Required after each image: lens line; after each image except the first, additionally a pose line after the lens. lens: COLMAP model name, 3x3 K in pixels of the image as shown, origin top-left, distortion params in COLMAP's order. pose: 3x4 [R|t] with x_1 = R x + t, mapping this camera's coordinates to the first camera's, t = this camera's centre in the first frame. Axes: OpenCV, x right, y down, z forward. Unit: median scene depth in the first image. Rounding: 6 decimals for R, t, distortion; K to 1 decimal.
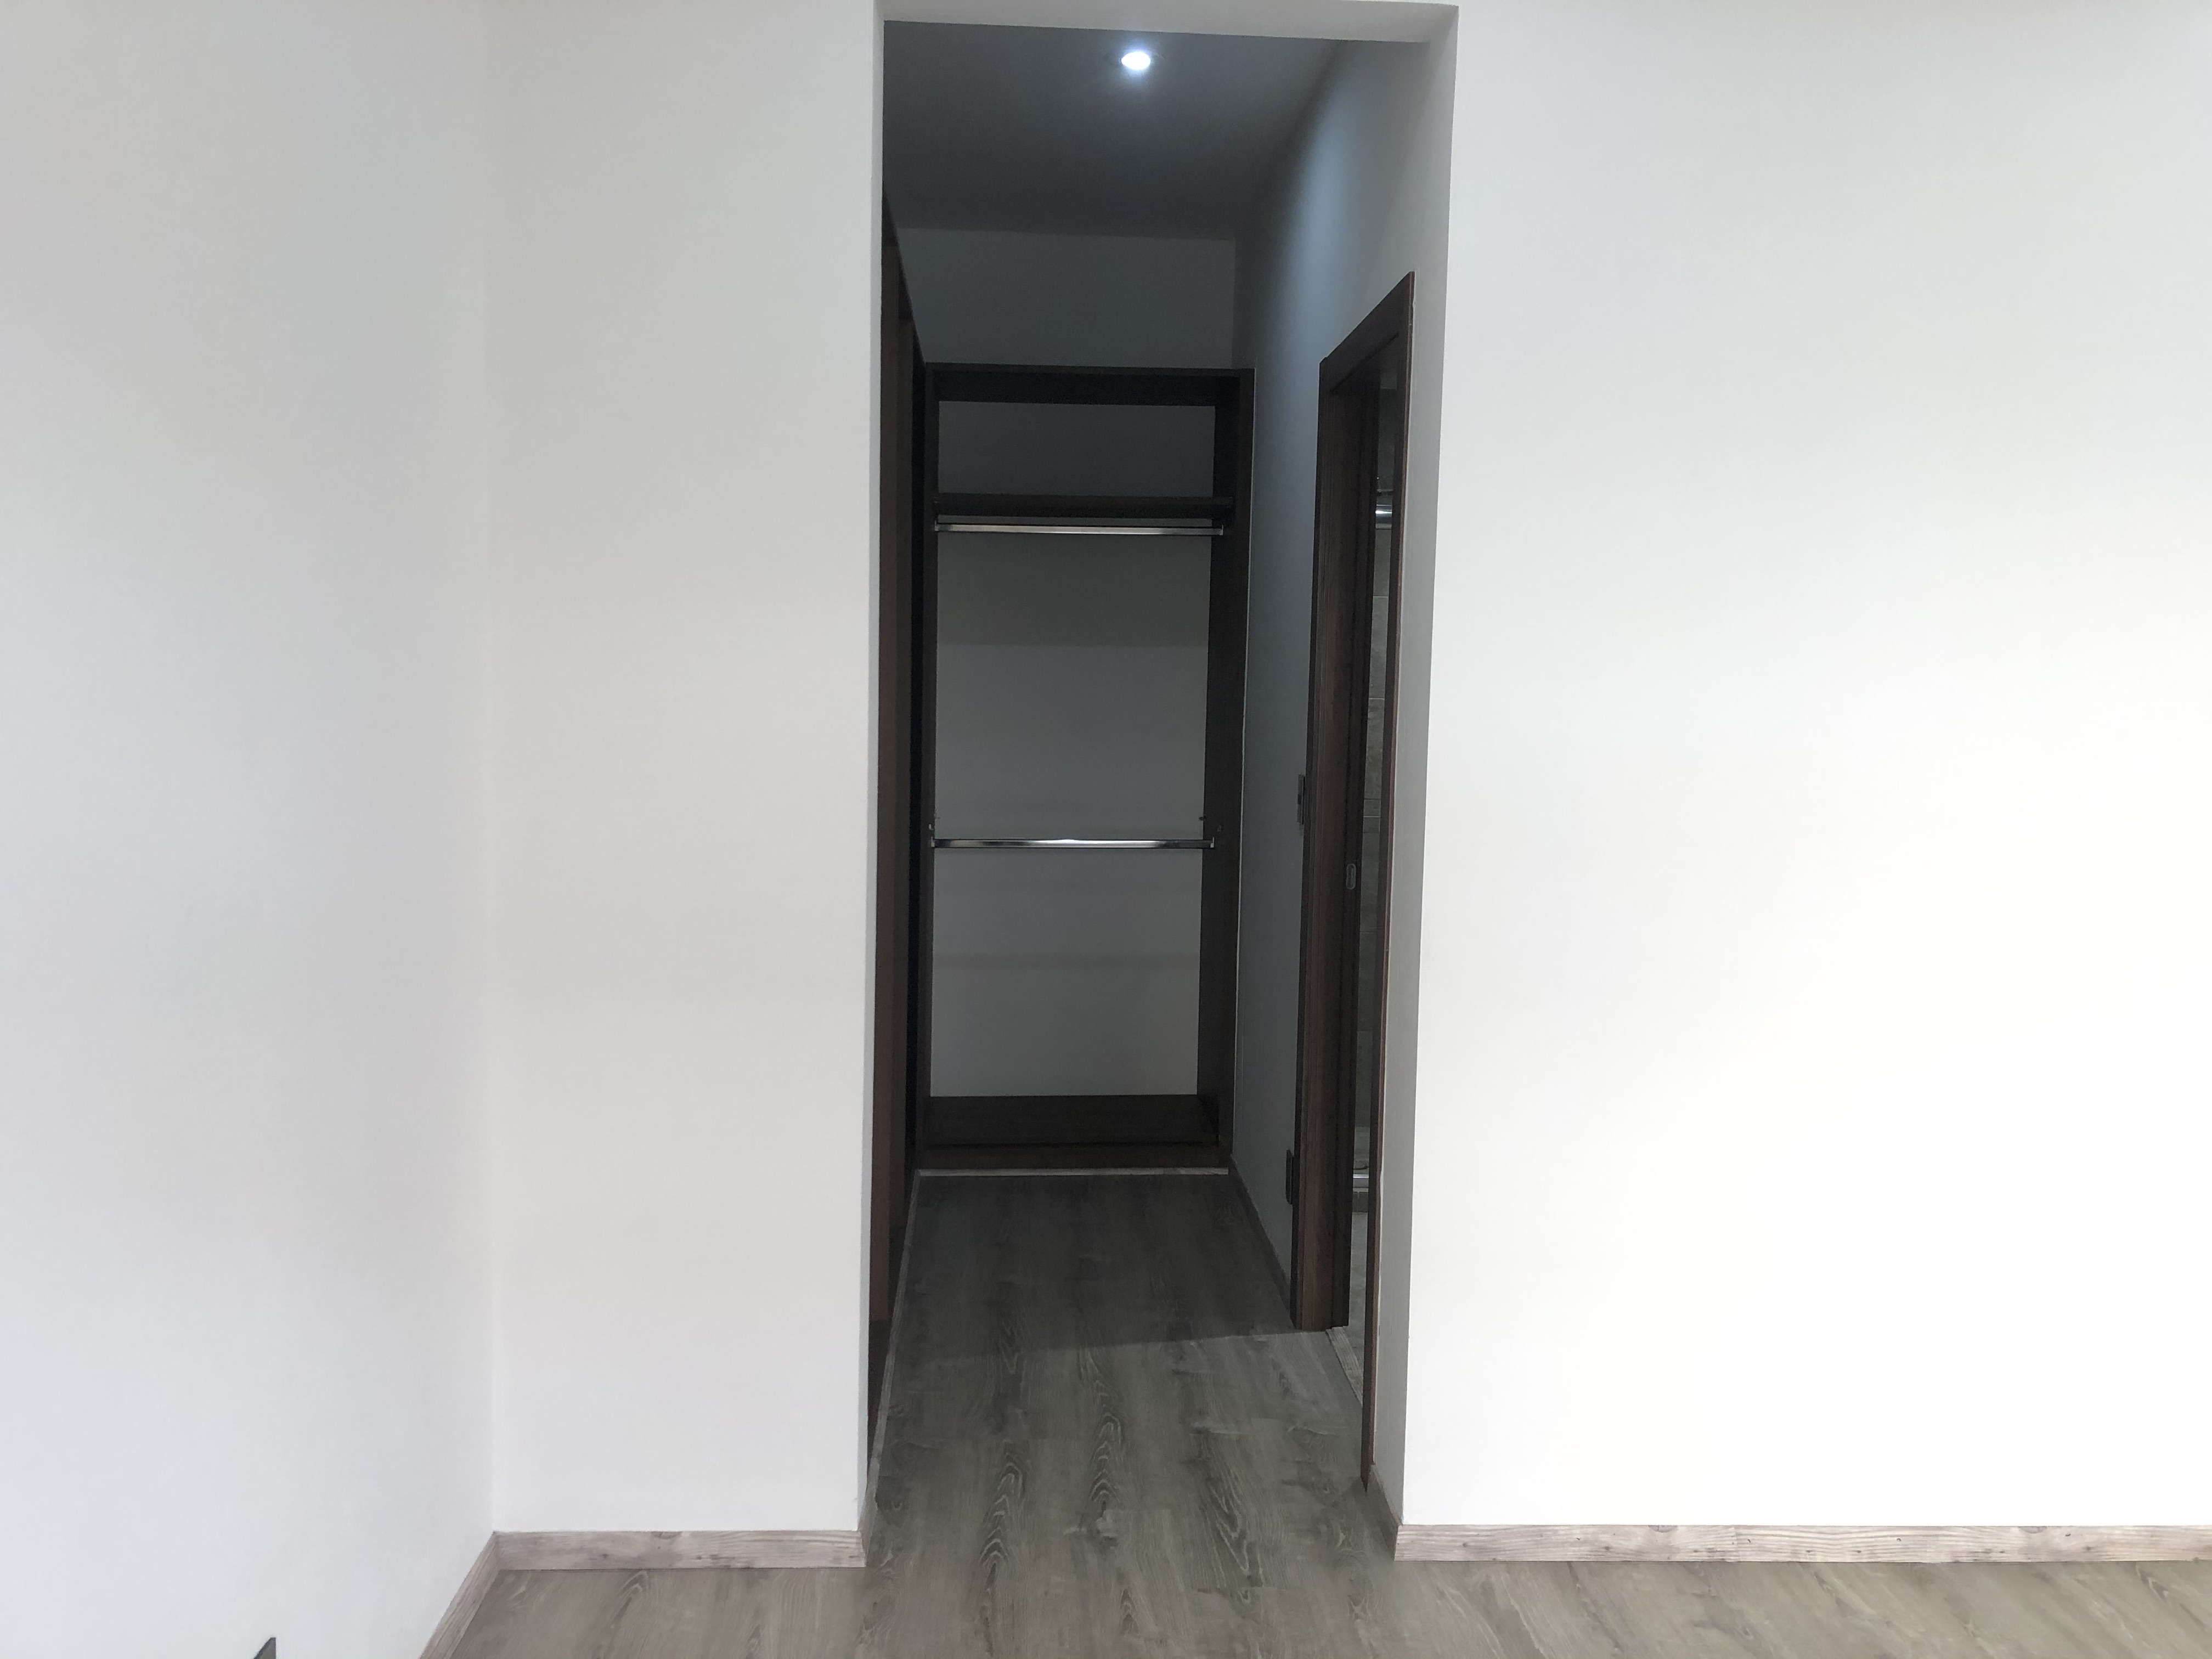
lens RADIAL K [[1795.9, 0, 1105.4], [0, 1795.9, 831.6], [0, 0, 1]] dist [0.030165, -0.027646]
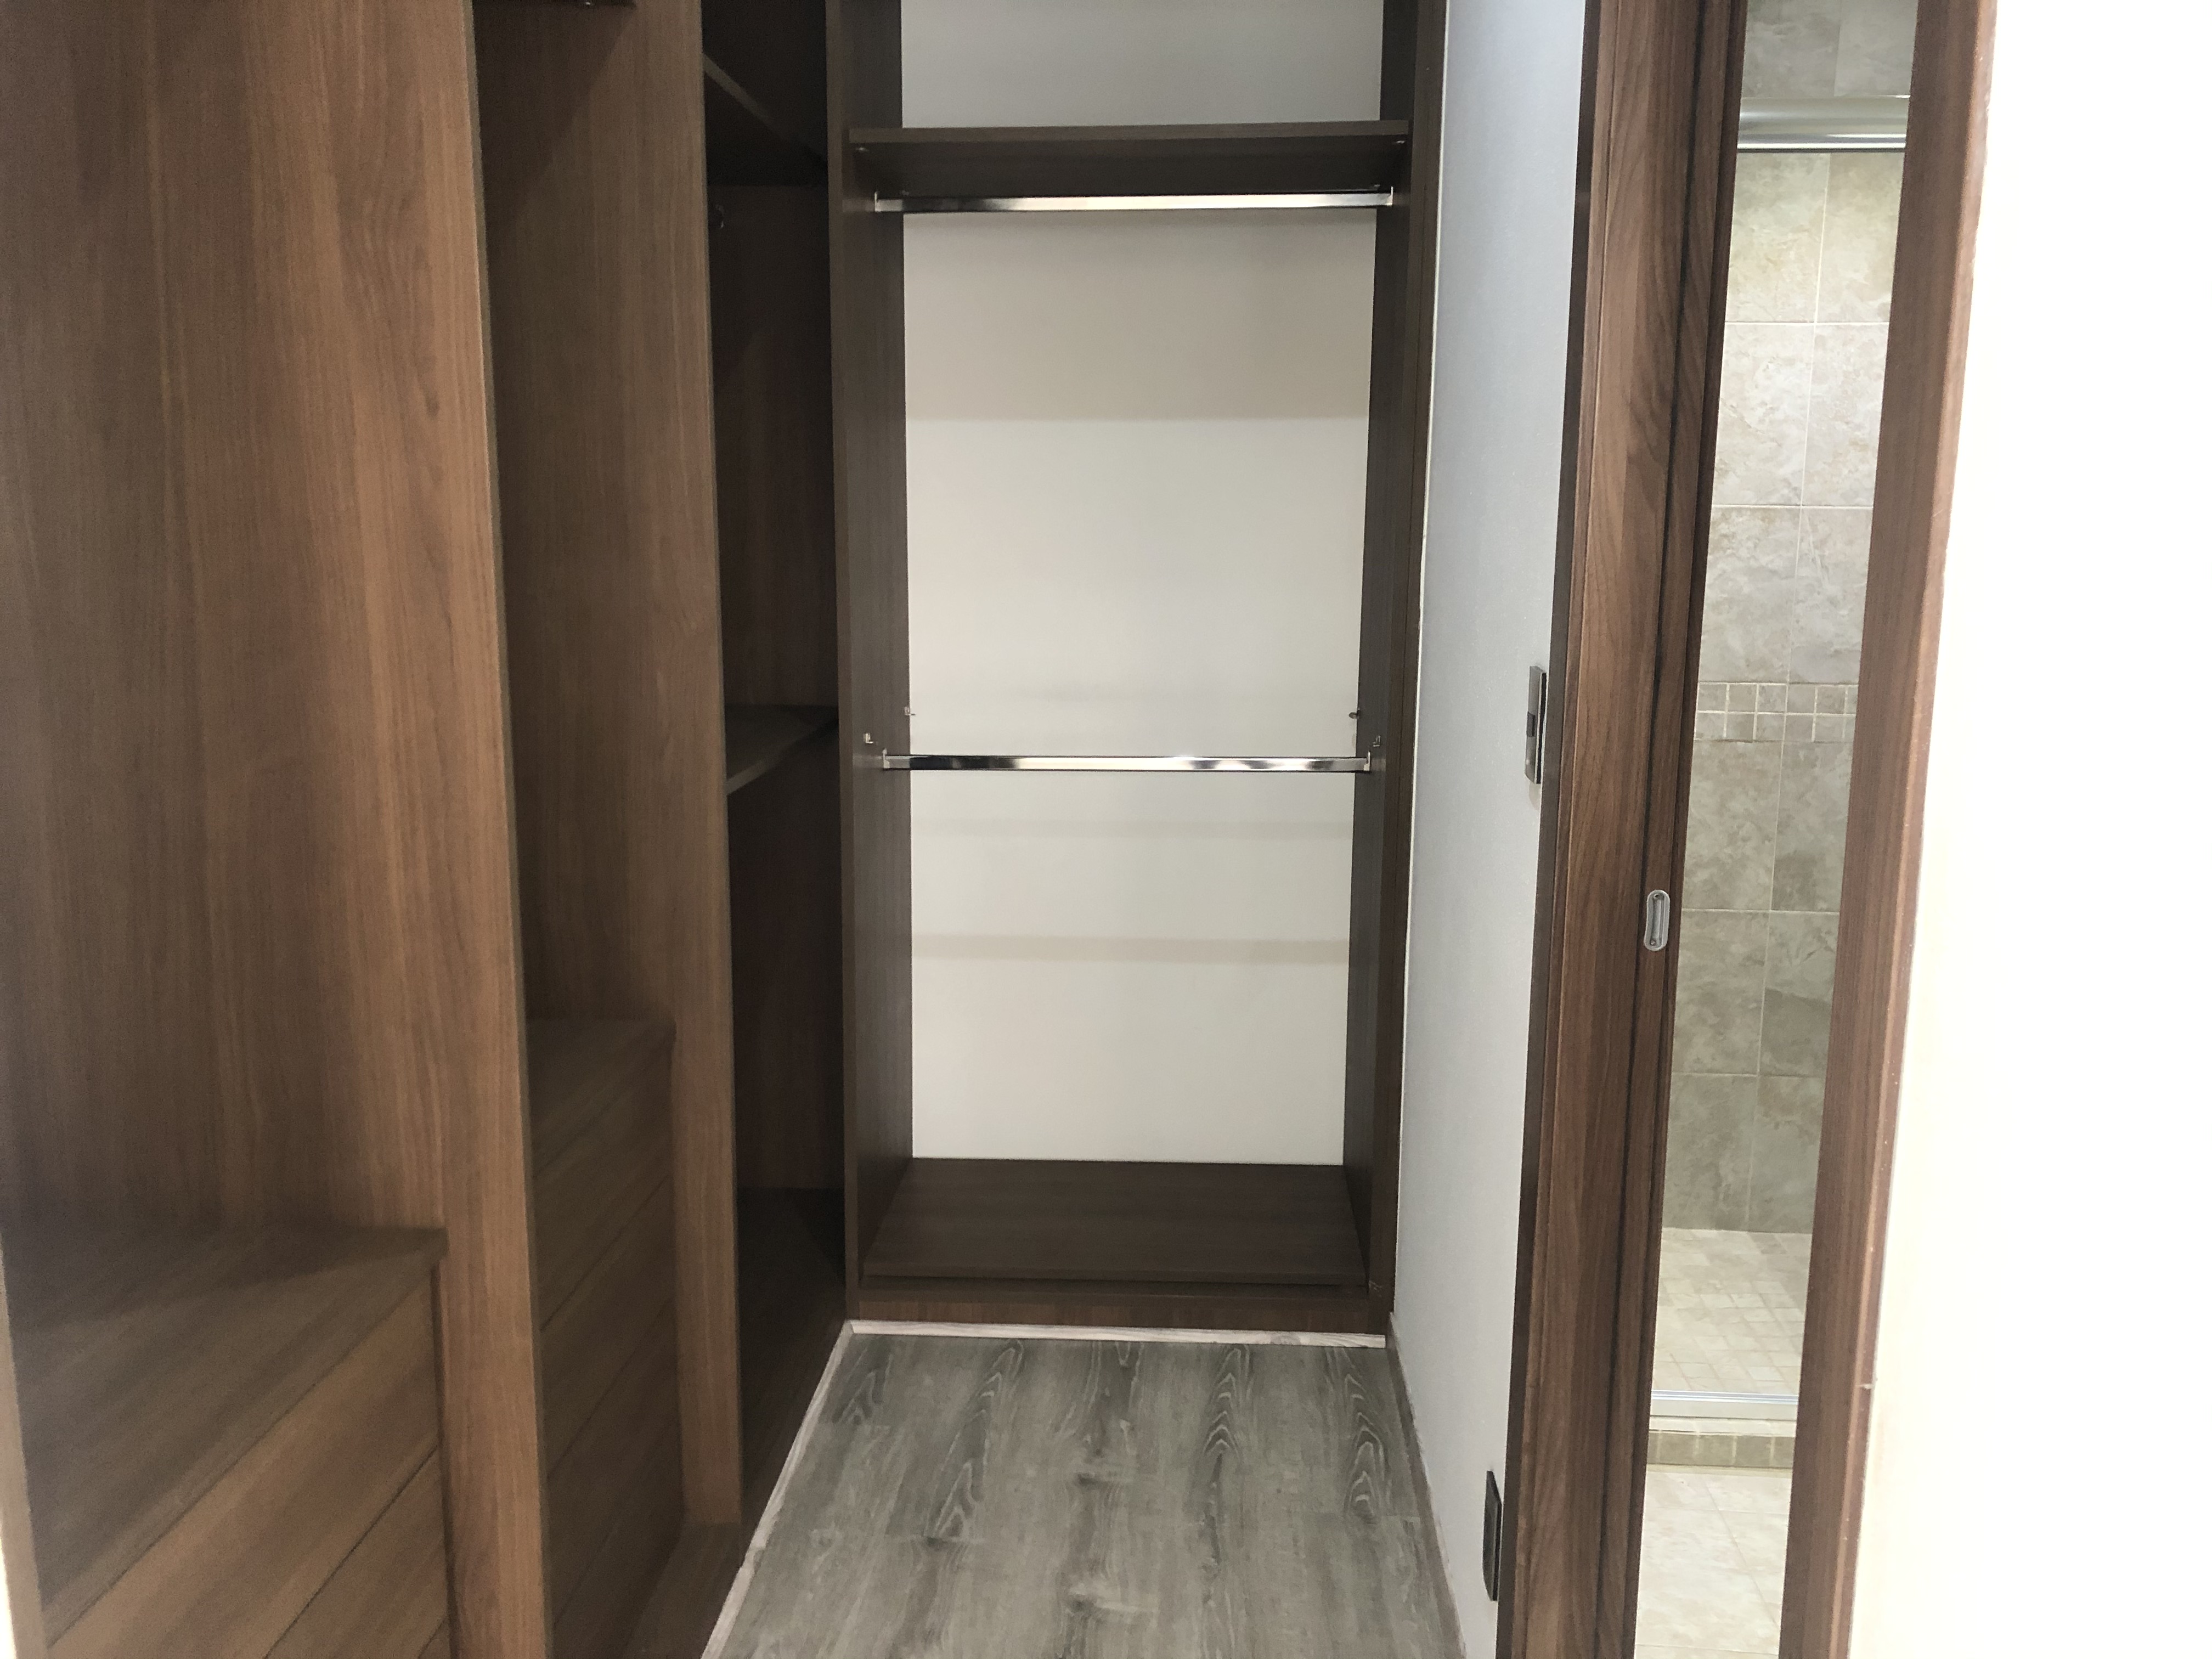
lens RADIAL K [[1795.9, 0, 1109.0], [0, 1795.9, 827.1], [0, 0, 1]] dist [0.030165, -0.027646]
pose [[0.993505, 0.011771, -0.113176, 0.044287], [-0.001612, 0.995991, 0.089437, -0.025133], [0.113776, -0.088674, 0.989541, 0.438530]]
